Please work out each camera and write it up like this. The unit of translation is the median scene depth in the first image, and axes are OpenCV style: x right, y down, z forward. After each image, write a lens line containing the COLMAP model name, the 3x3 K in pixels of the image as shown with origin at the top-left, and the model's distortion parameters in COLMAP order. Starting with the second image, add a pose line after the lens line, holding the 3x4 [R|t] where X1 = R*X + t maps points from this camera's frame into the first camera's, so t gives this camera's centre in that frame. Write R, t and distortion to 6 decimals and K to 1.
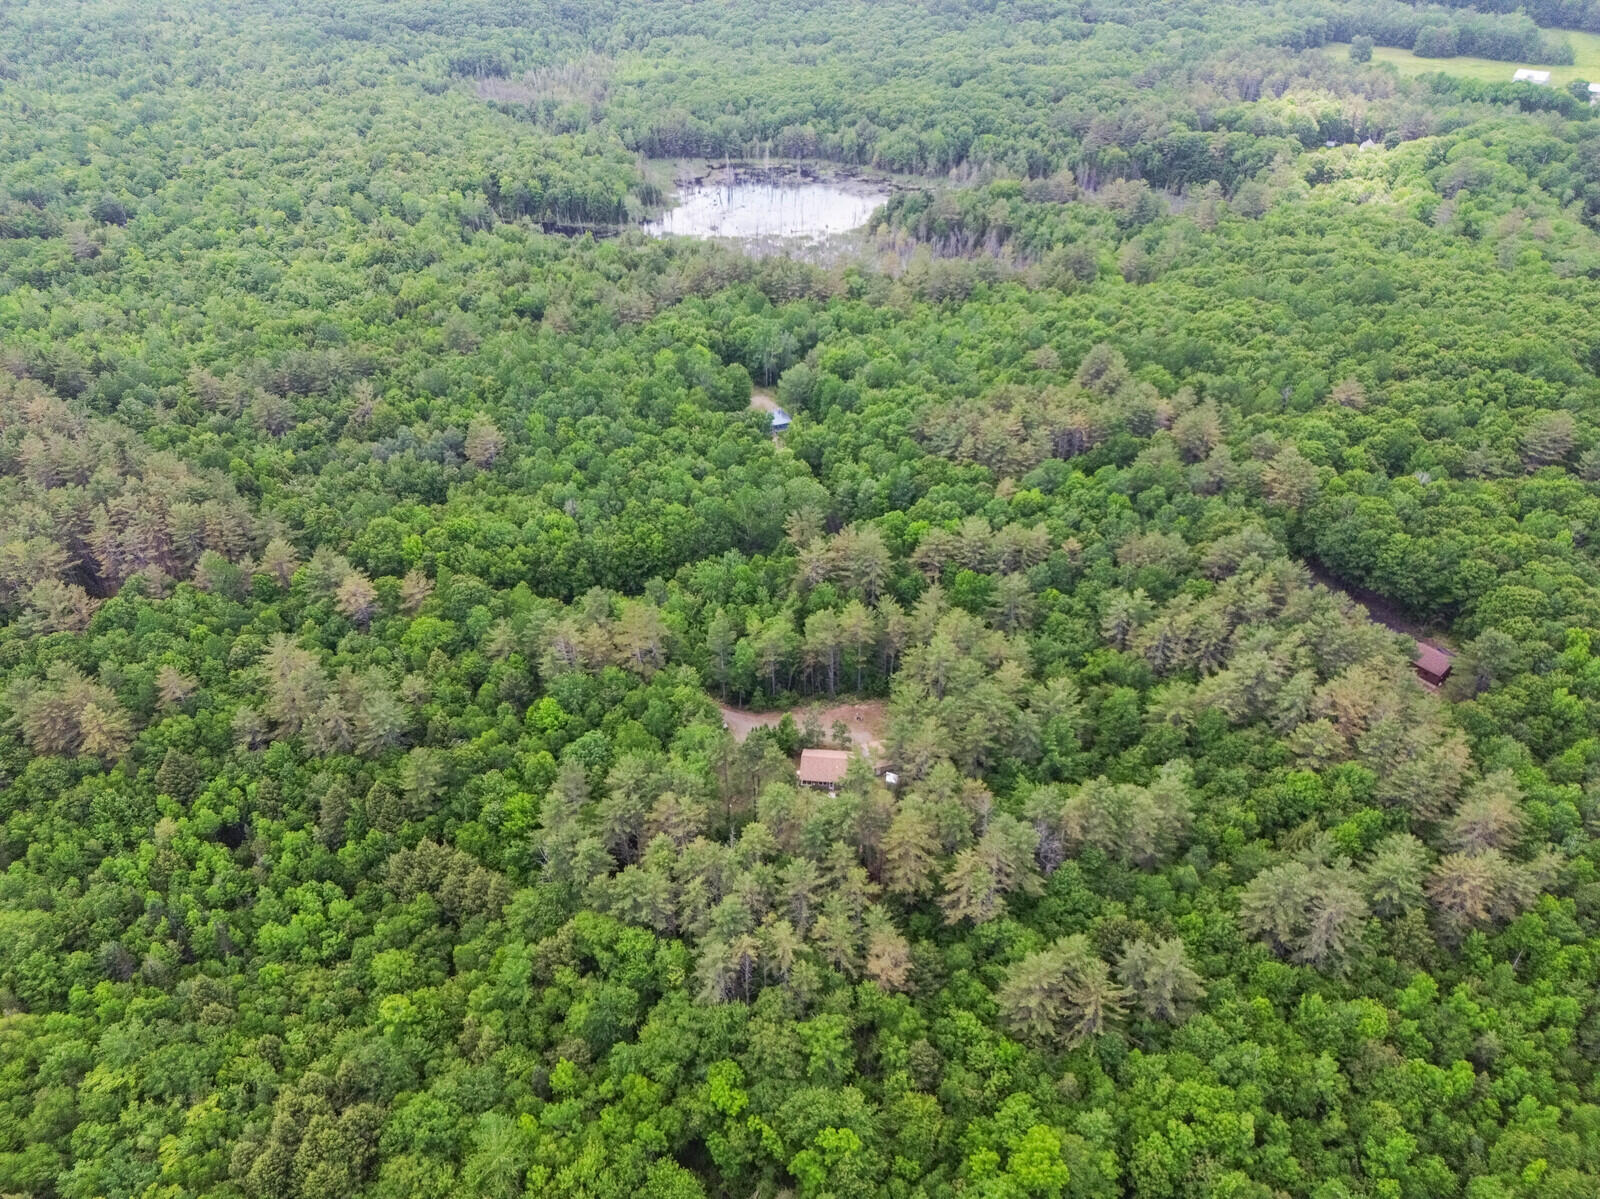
lens RADIAL K [[1126.7, 0, 795.9], [0, 1126.7, 594.2], [0, 0, 1]] dist [0.054228, -0.043496]
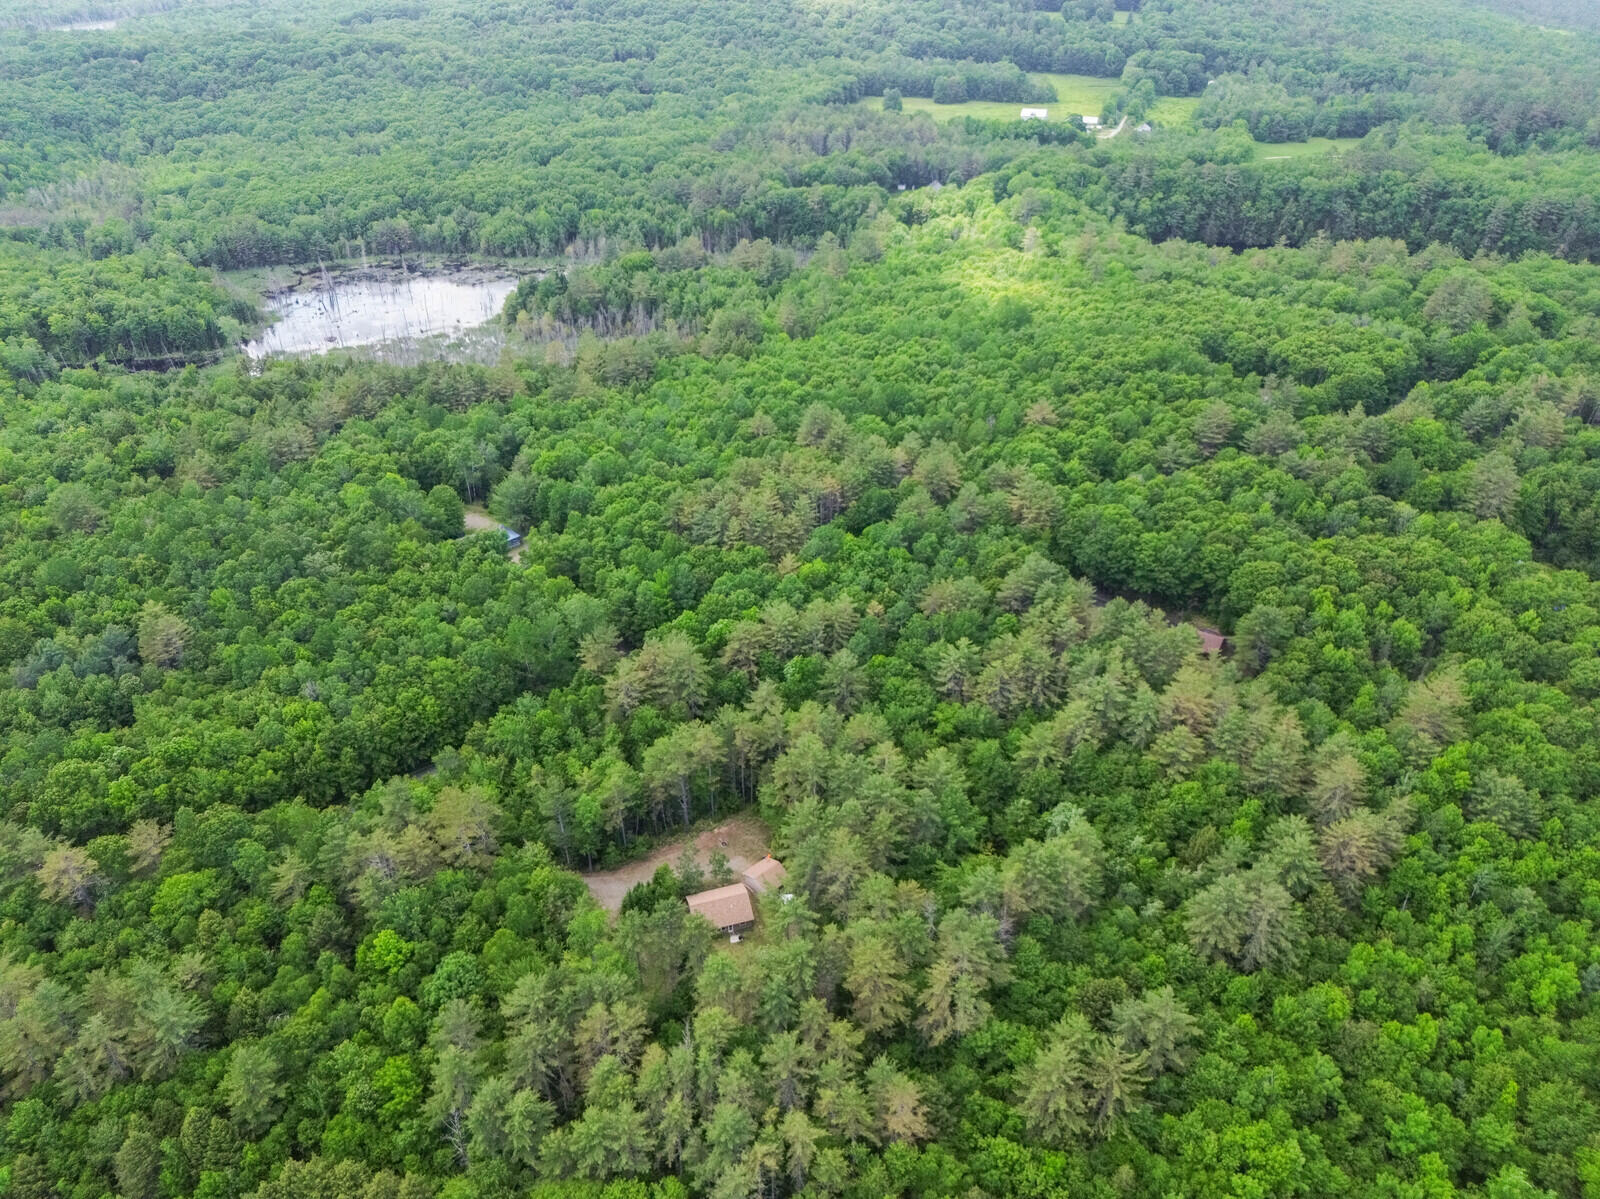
lens RADIAL K [[1126.7, 0, 795.9], [0, 1126.7, 594.2], [0, 0, 1]] dist [0.054228, -0.043496]
pose [[0.923134, -0.212626, 0.320333, -0.119160], [0.228385, 0.973497, -0.011986, -0.053106], [-0.309294, 0.084224, 0.947229, 0.074857]]
